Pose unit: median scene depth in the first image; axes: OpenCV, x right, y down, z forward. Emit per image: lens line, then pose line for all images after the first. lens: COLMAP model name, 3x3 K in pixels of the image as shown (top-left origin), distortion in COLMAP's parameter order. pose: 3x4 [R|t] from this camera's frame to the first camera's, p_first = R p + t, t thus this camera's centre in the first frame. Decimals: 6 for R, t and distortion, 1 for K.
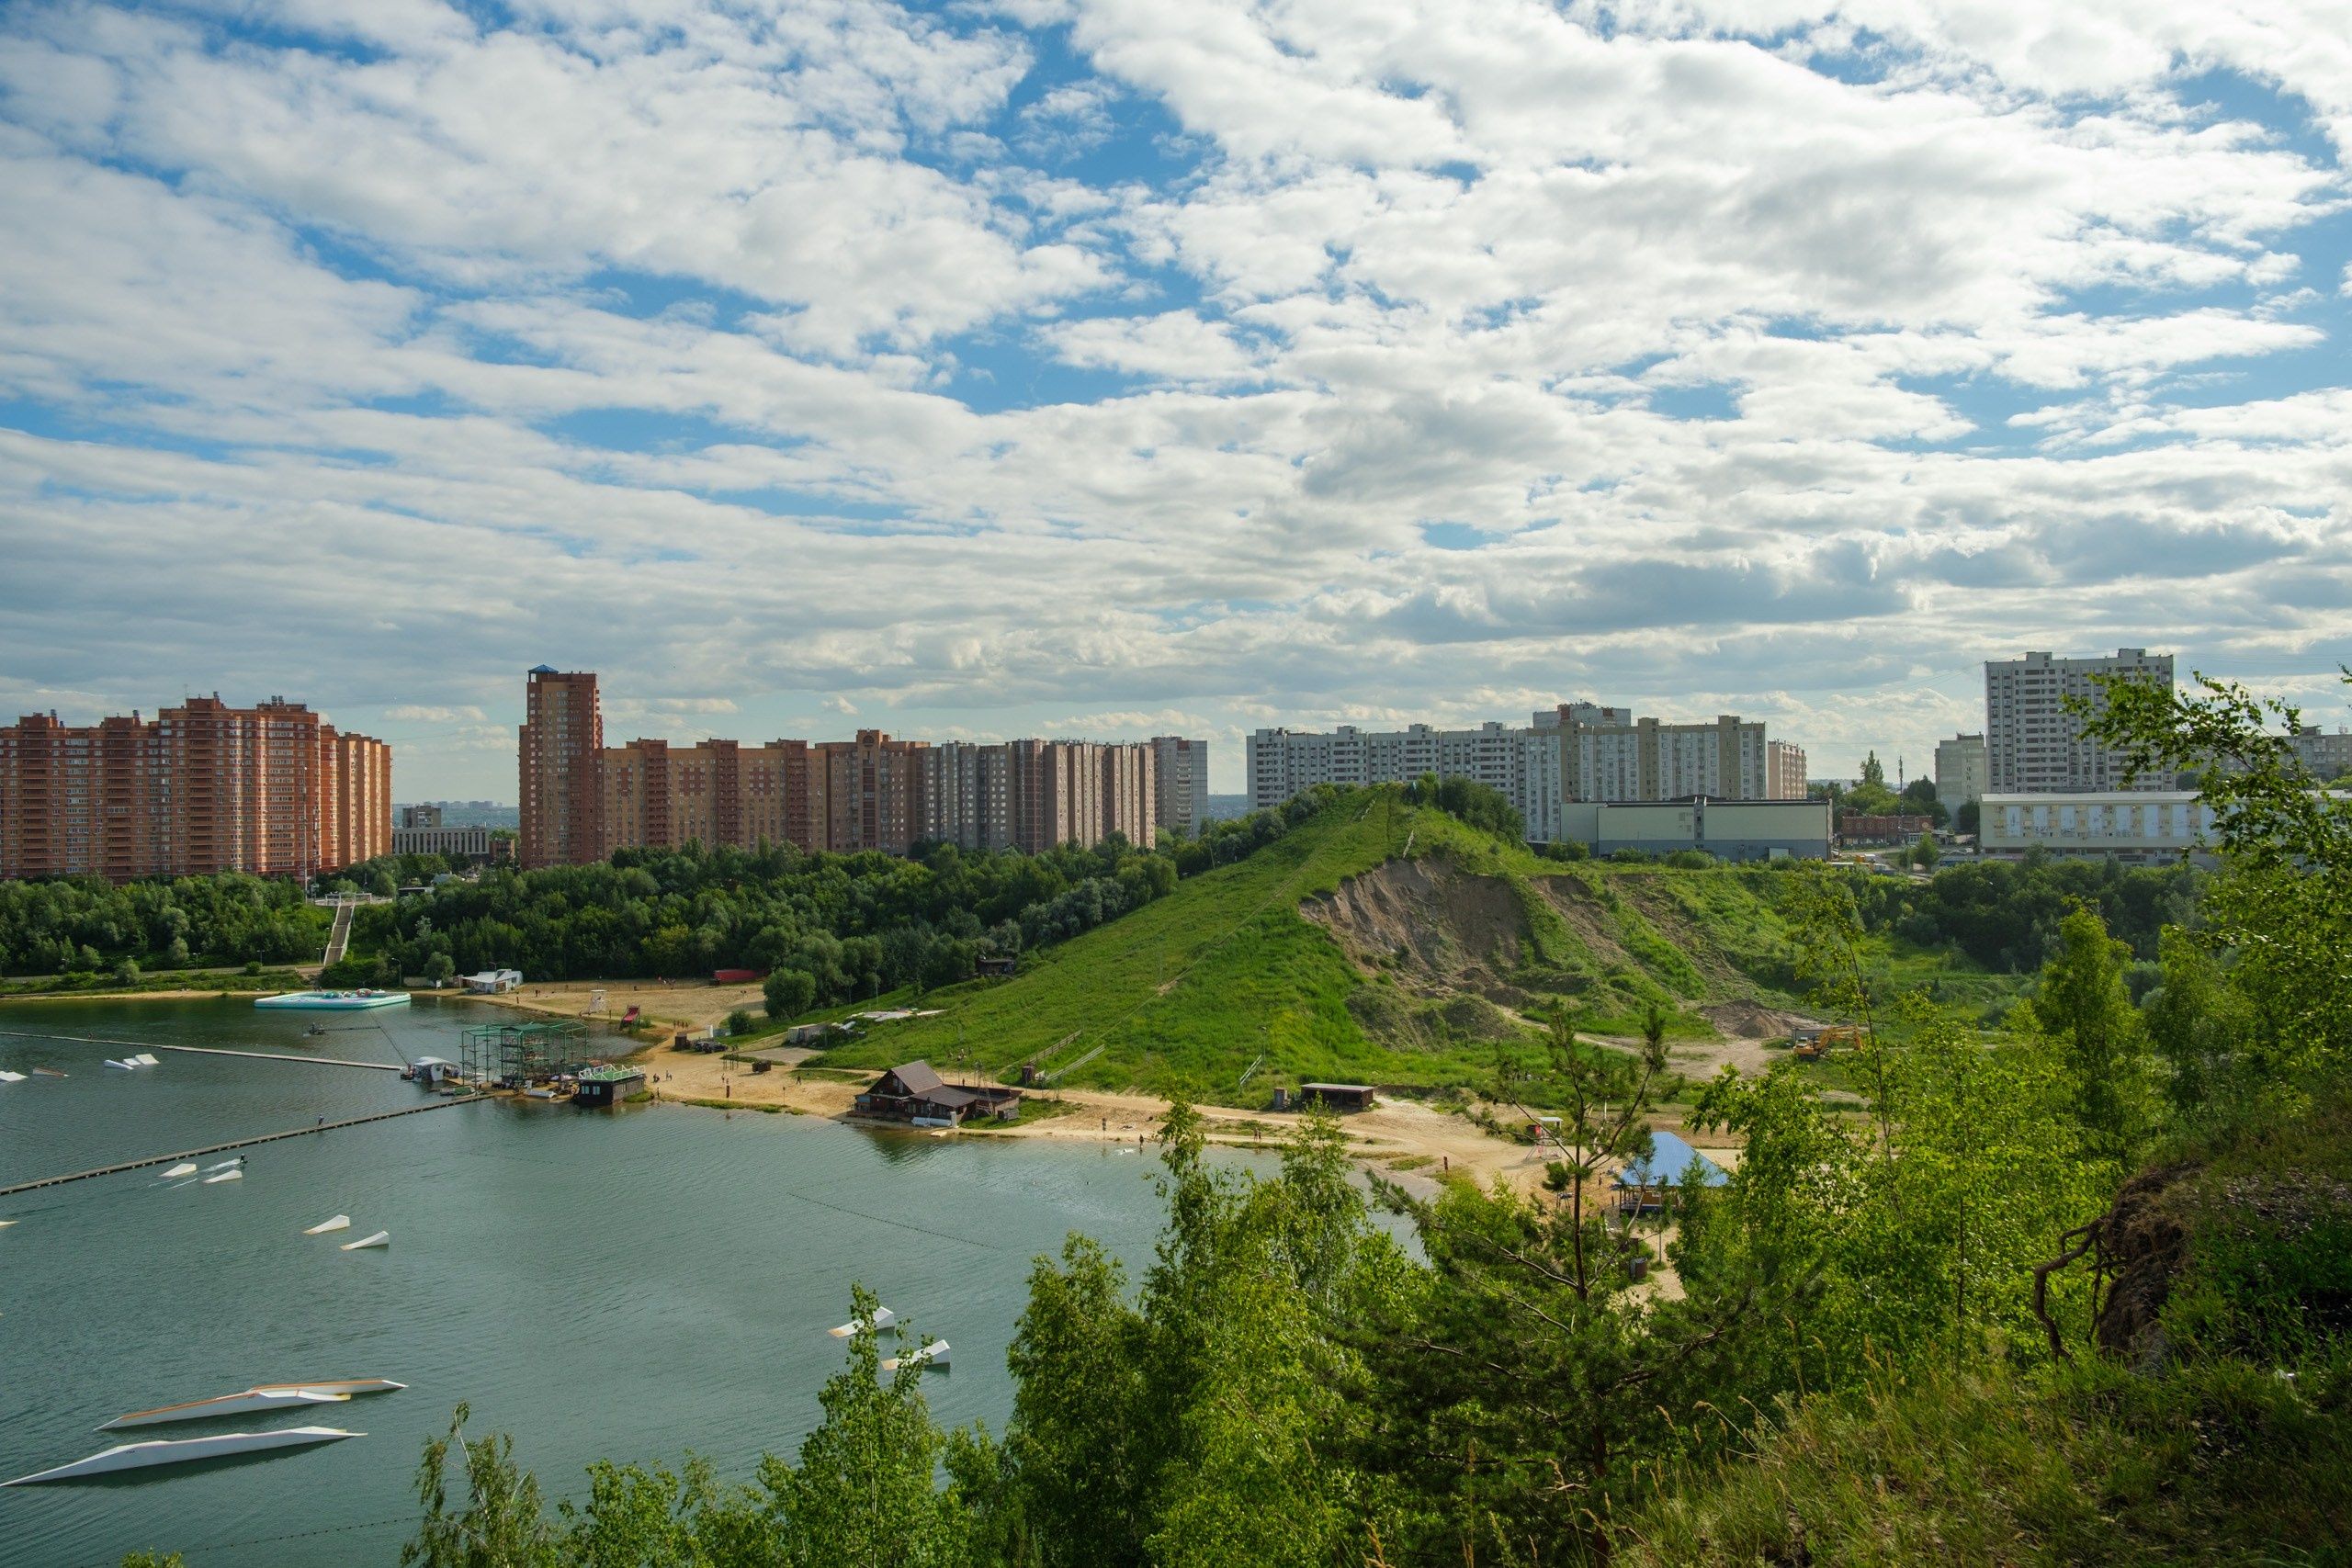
lens RADIAL K [[1789.0, 0, 1176.0], [0, 1789.0, 784.0], [0, 0, 1]] dist [-0.003340, -0.000242]
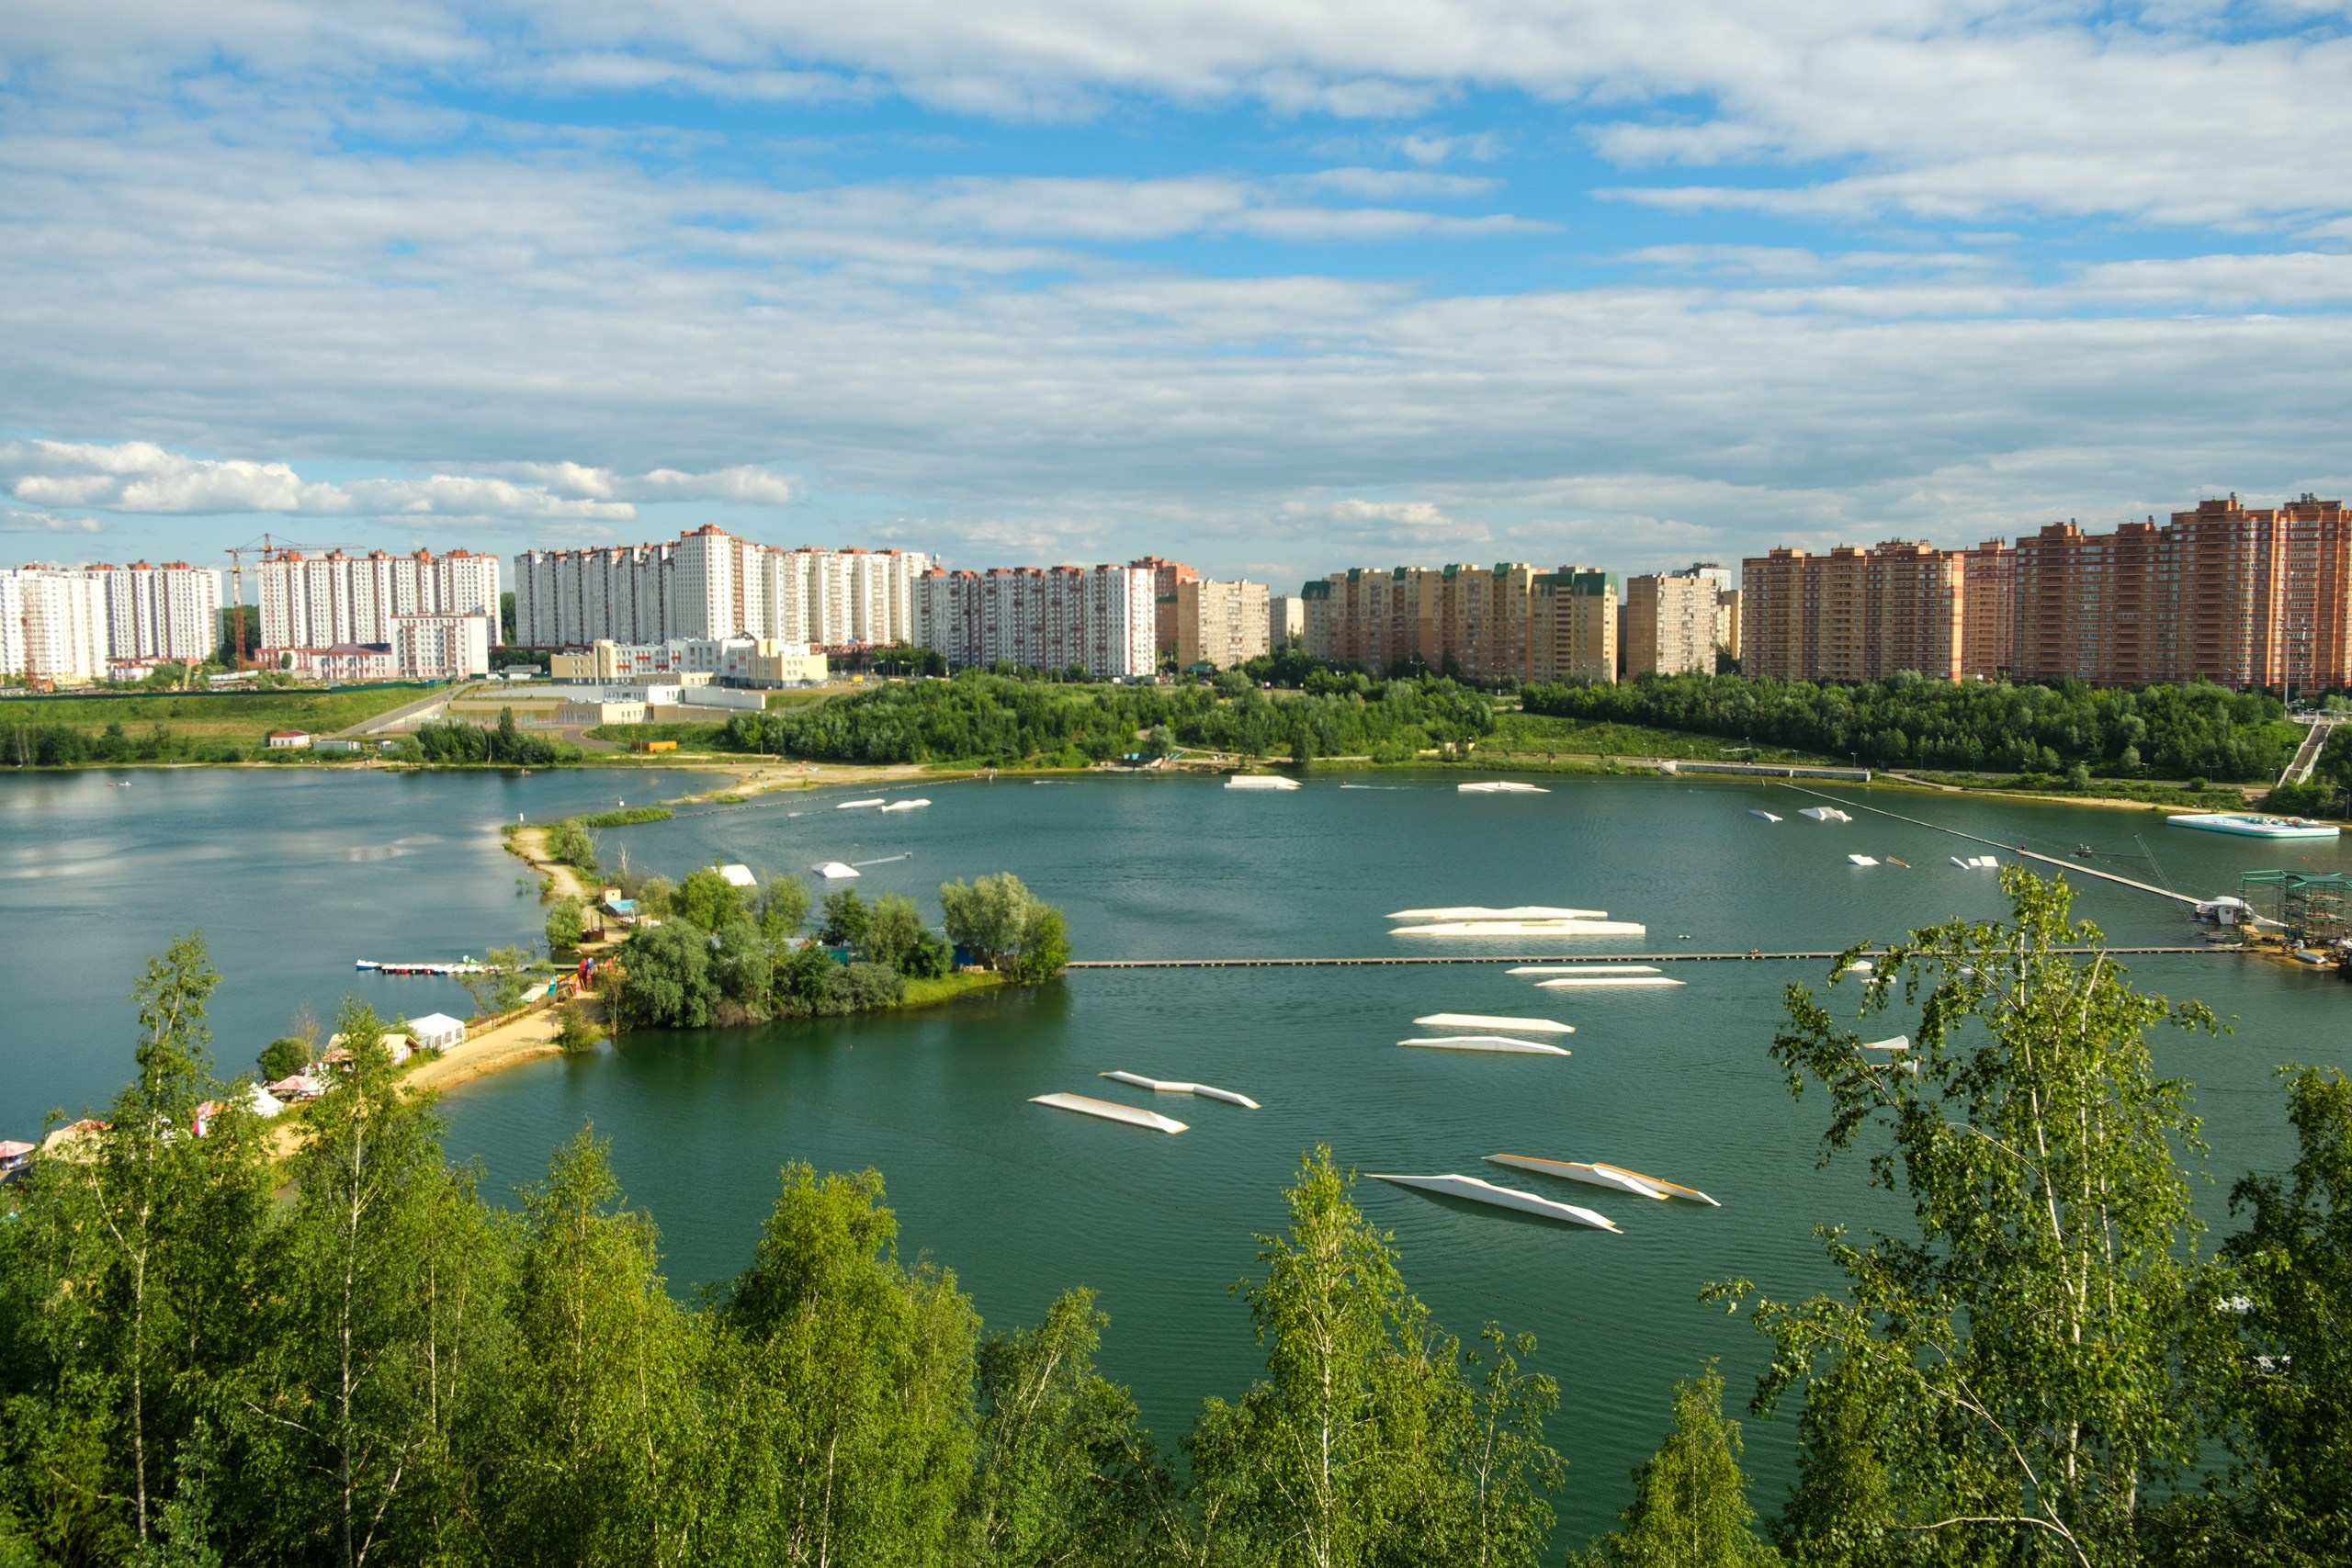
lens RADIAL K [[1789.0, 0, 1176.0], [0, 1789.0, 784.0], [0, 0, 1]] dist [-0.003340, -0.000242]
pose [[0.456583, 0.090645, -0.885051, 0.306657], [0.007475, 0.994370, 0.105697, -0.009068], [0.889649, -0.054875, 0.453335, 0.286121]]
